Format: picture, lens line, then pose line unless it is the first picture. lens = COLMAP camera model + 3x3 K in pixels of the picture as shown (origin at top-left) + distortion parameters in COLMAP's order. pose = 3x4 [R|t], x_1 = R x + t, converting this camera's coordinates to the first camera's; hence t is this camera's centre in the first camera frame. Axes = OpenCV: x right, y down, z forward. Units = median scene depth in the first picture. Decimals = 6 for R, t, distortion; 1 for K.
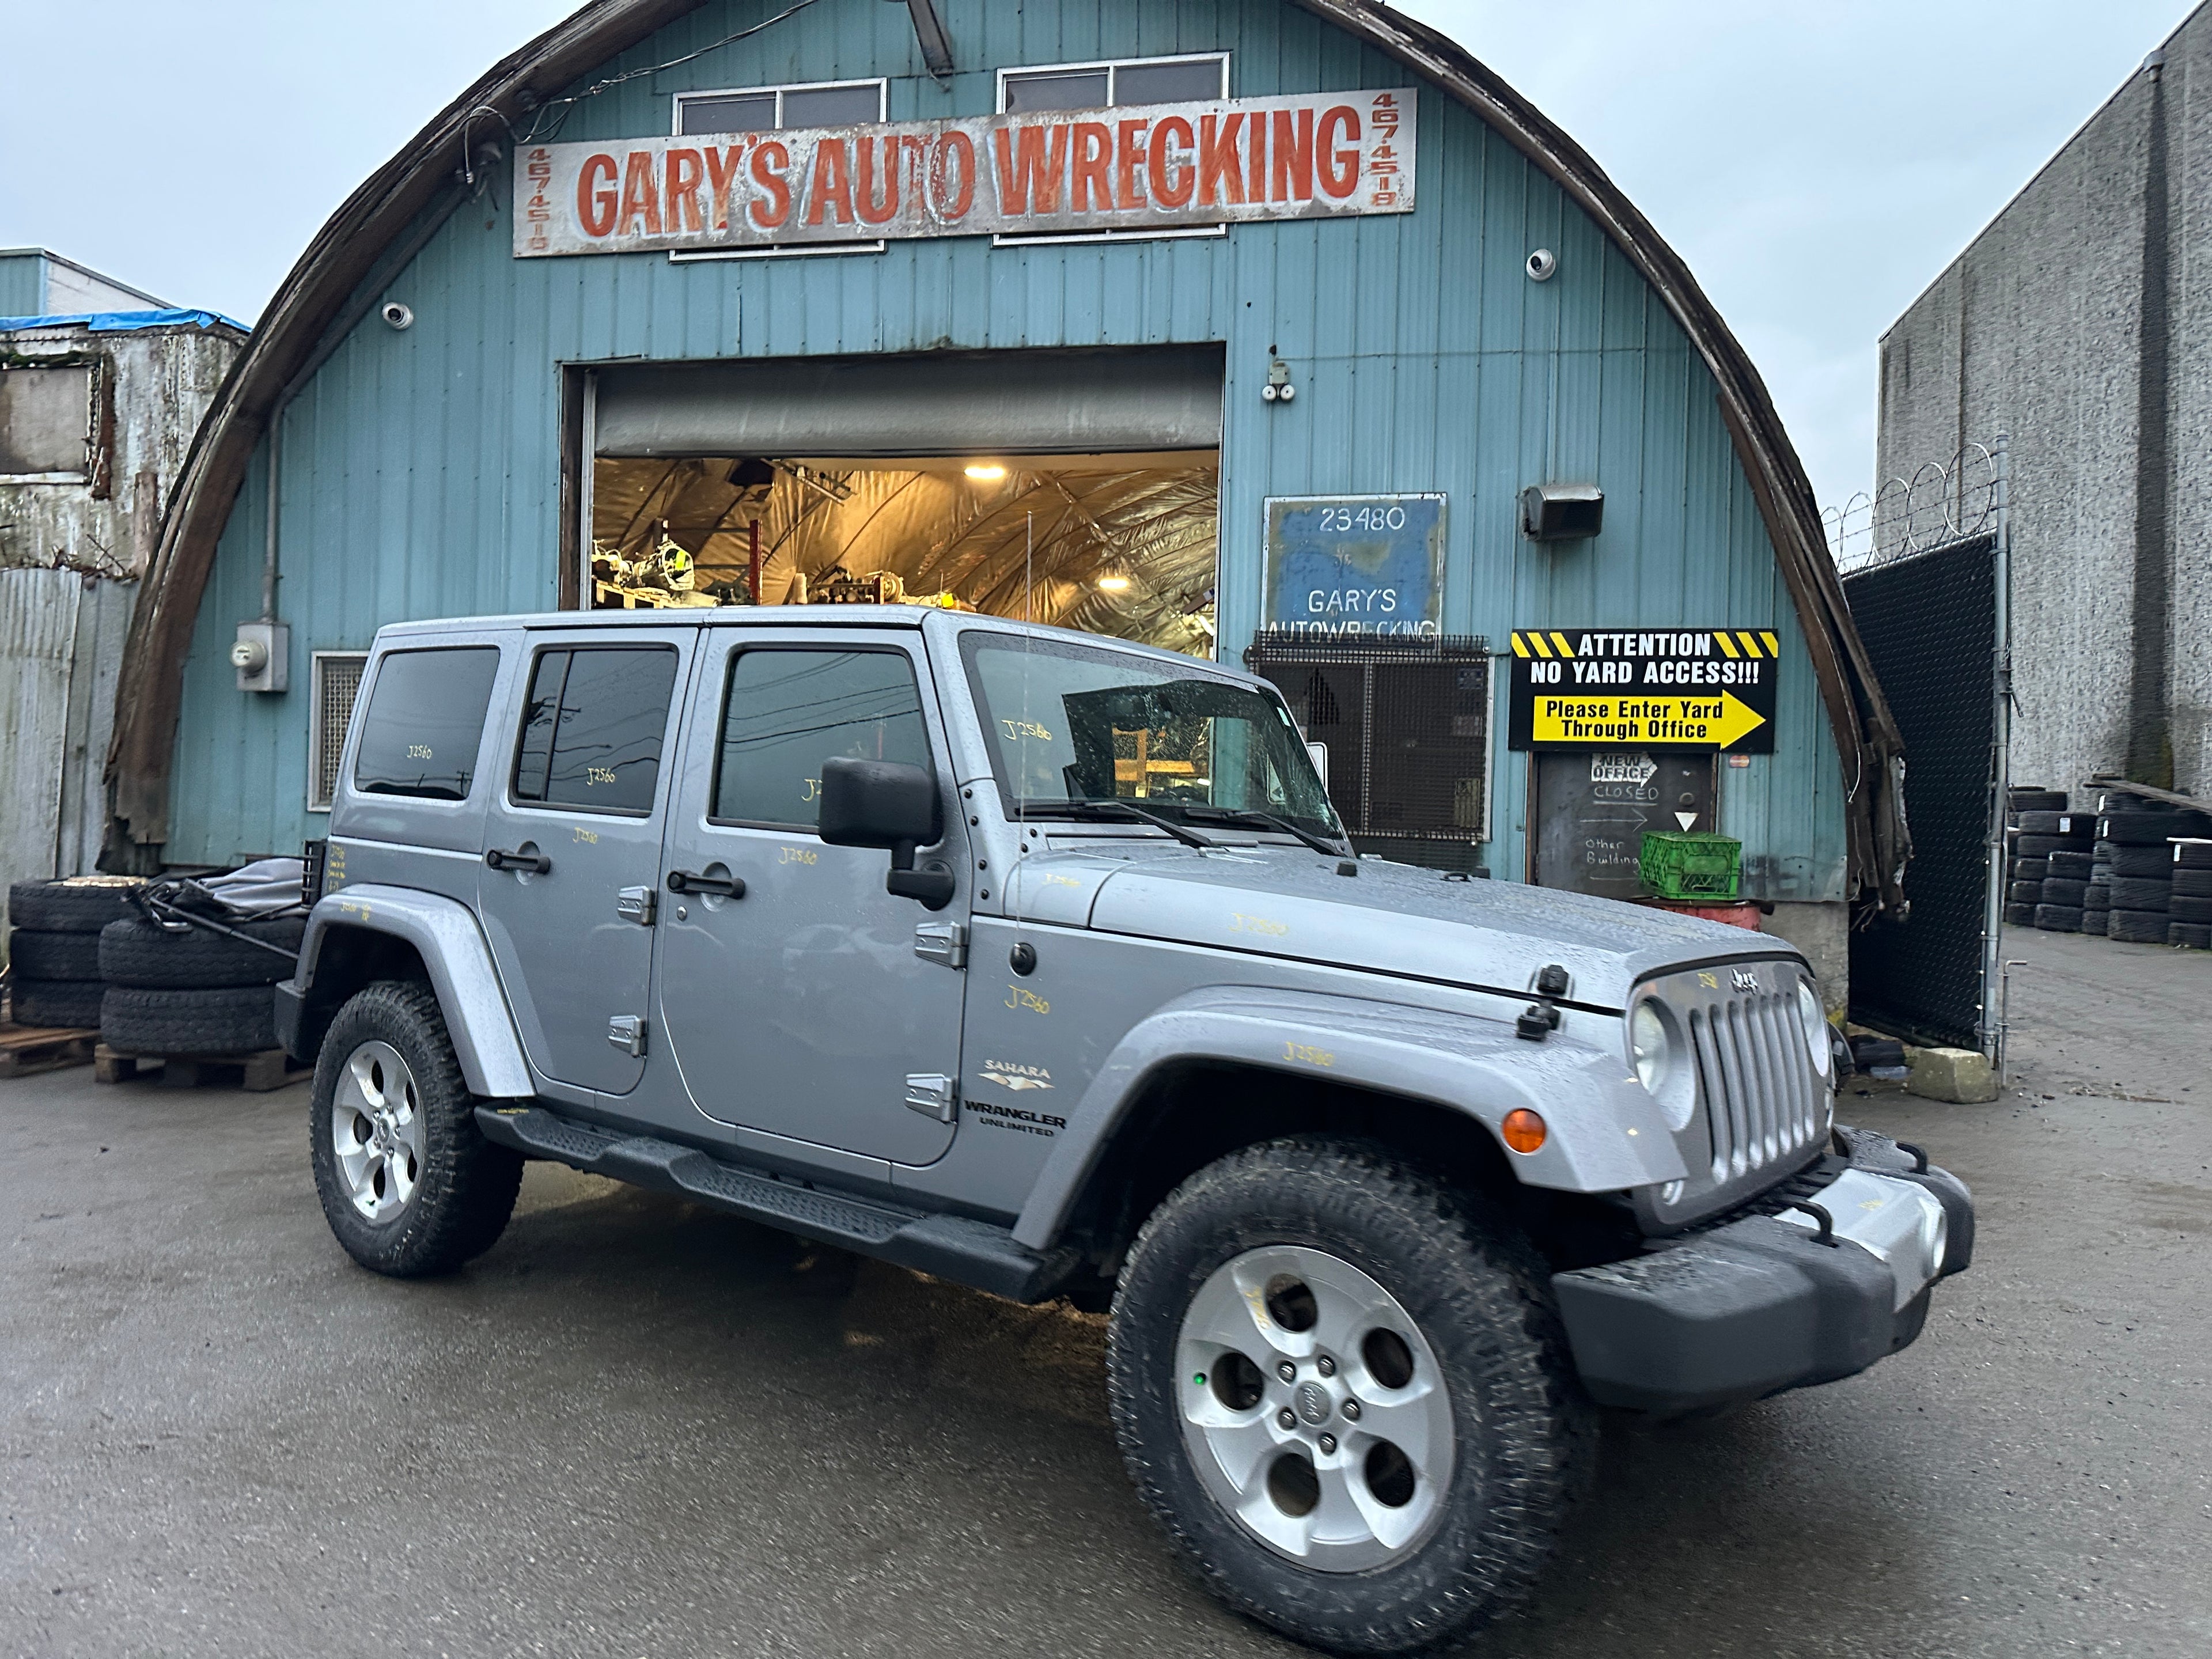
lens RADIAL K [[1528.4, 0, 1101.2], [0, 1528.4, 814.2], [0, 0, 1]] dist [0.031123, -0.041593]
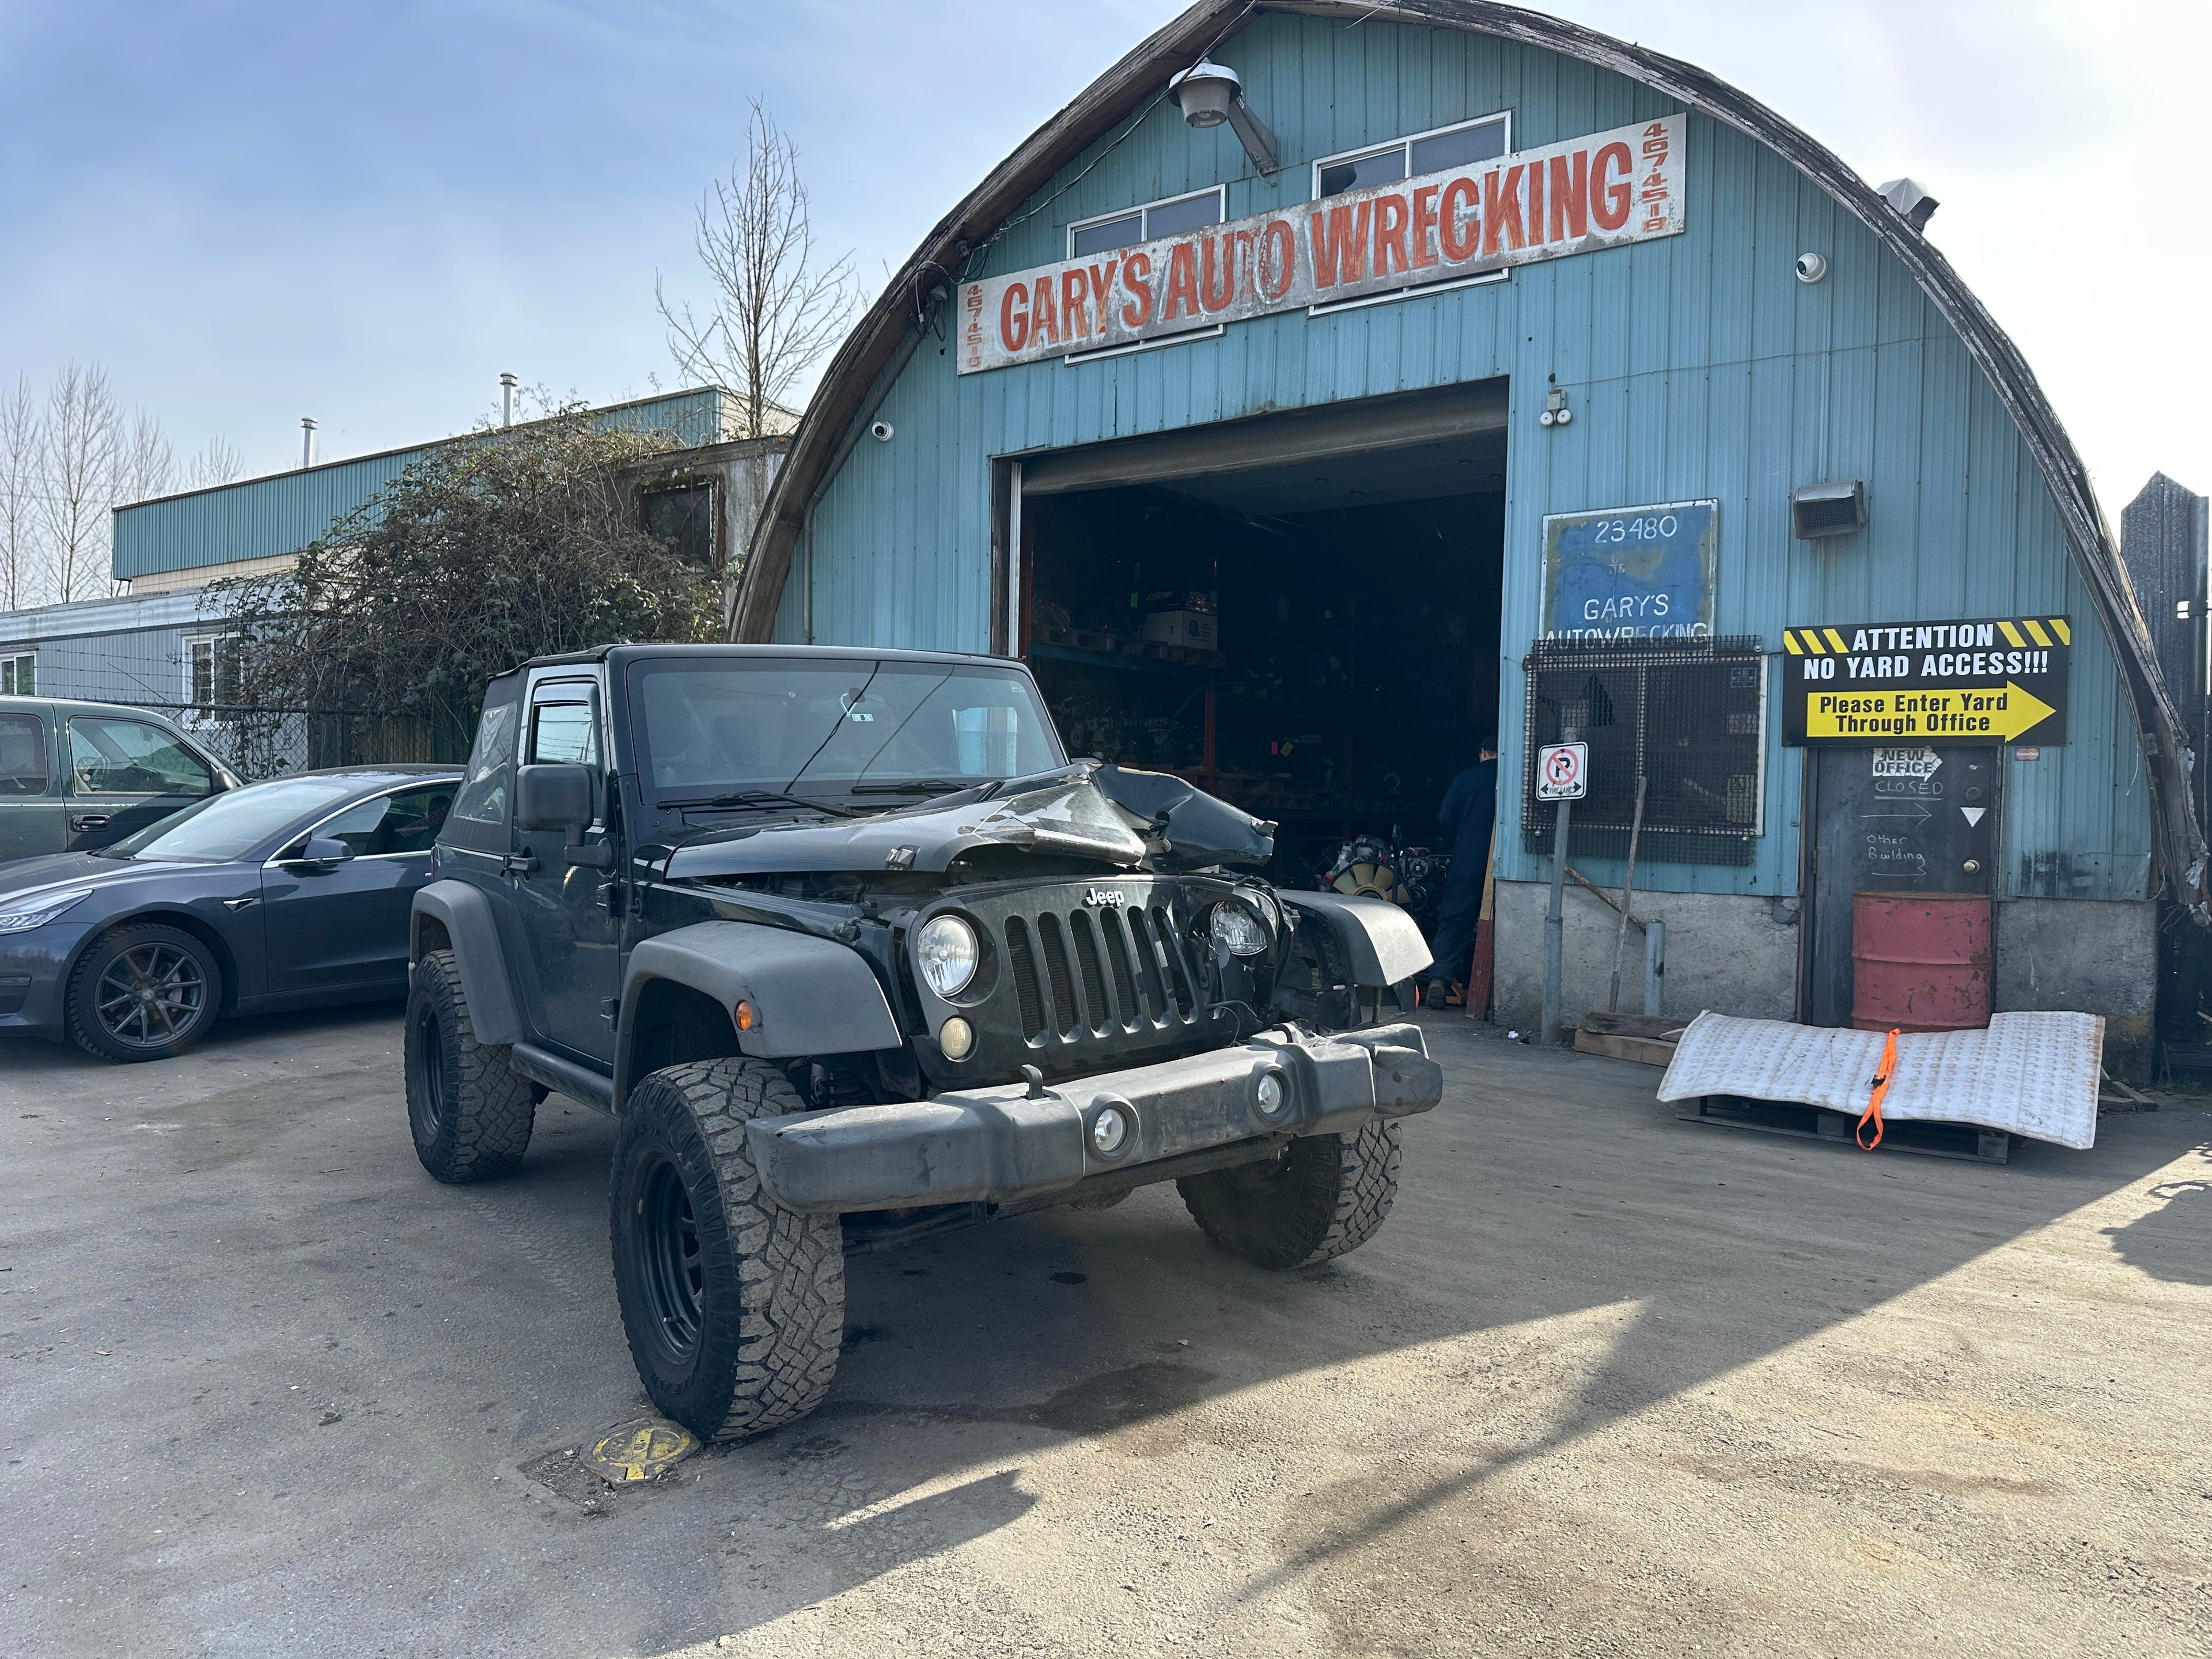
lens RADIAL K [[1528.4, 0, 1108.6], [0, 1528.4, 831.1], [0, 0, 1]] dist [0.031123, -0.041593]
pose [[0.913673, -0.001340, -0.406449, 0.264354], [0.005367, 0.999947, 0.008769, 0.002729], [0.406416, -0.010194, 0.913632, -0.113535]]
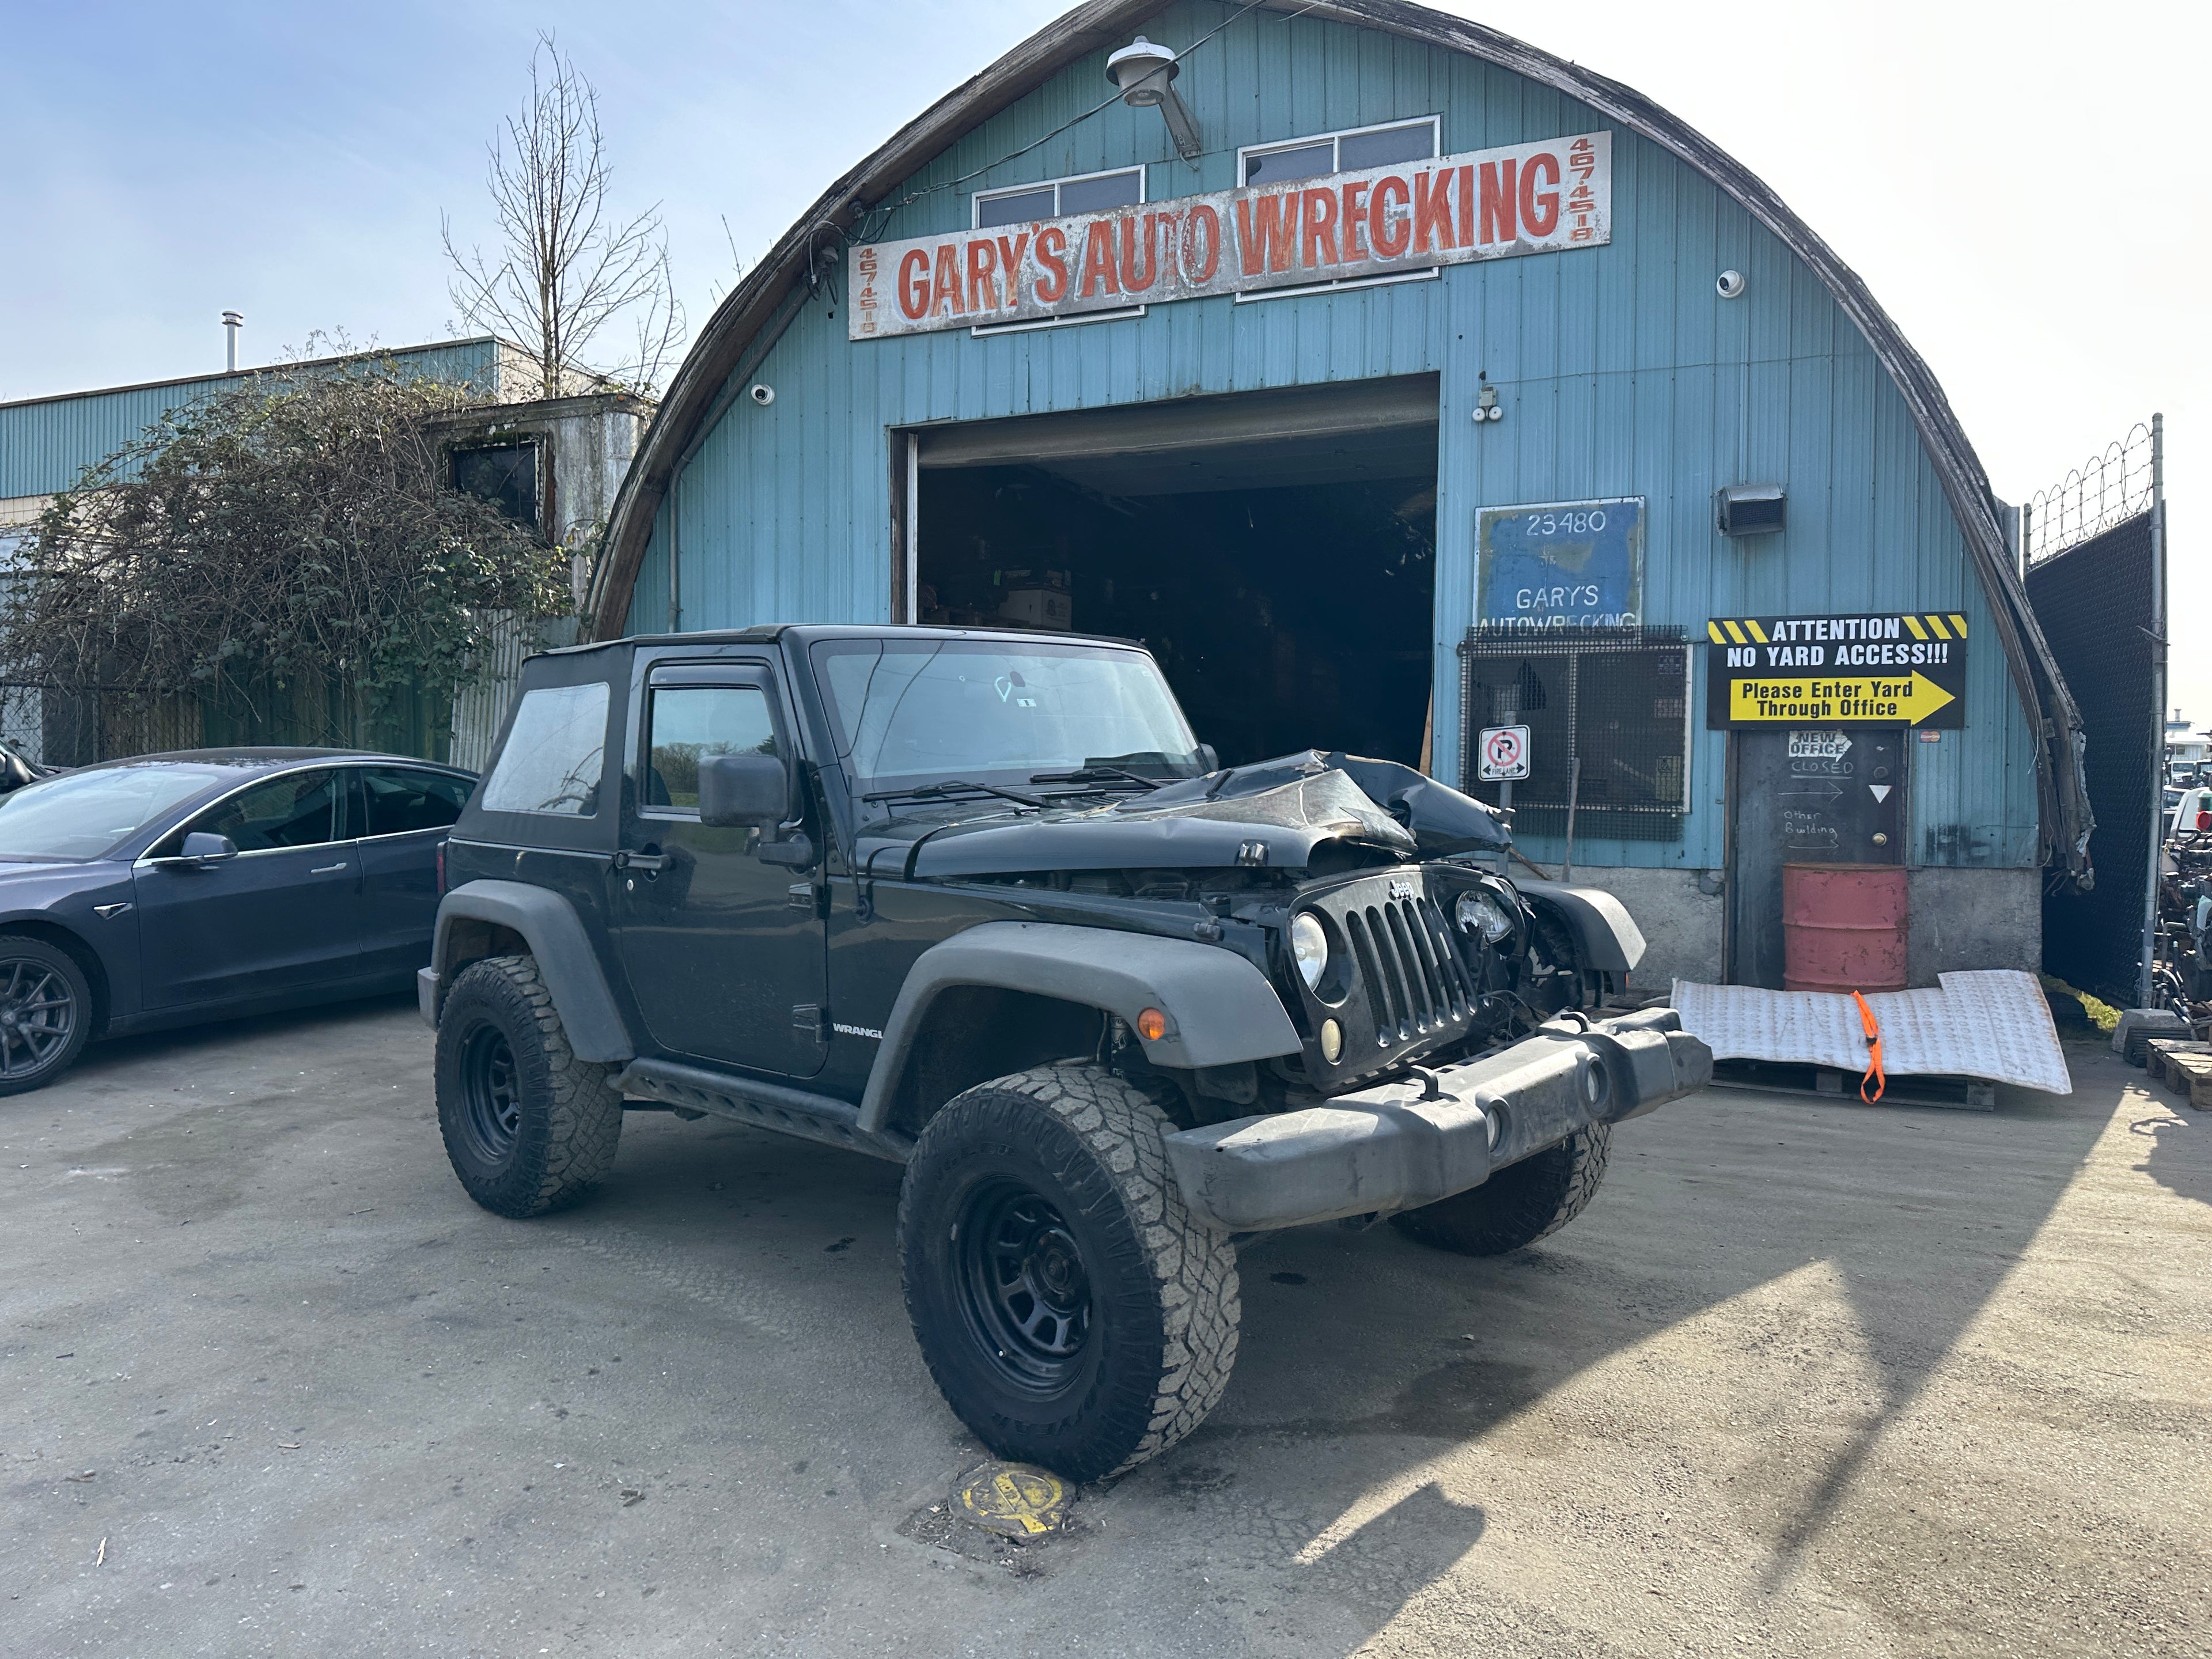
lens RADIAL K [[1528.4, 0, 1110.5], [0, 1528.4, 797.3], [0, 0, 1]] dist [0.031123, -0.041593]
pose [[0.975652, -0.011677, -0.219013, 0.088391], [0.012902, 0.999908, 0.004164, -0.003524], [0.218944, -0.006888, 0.975713, -0.155206]]
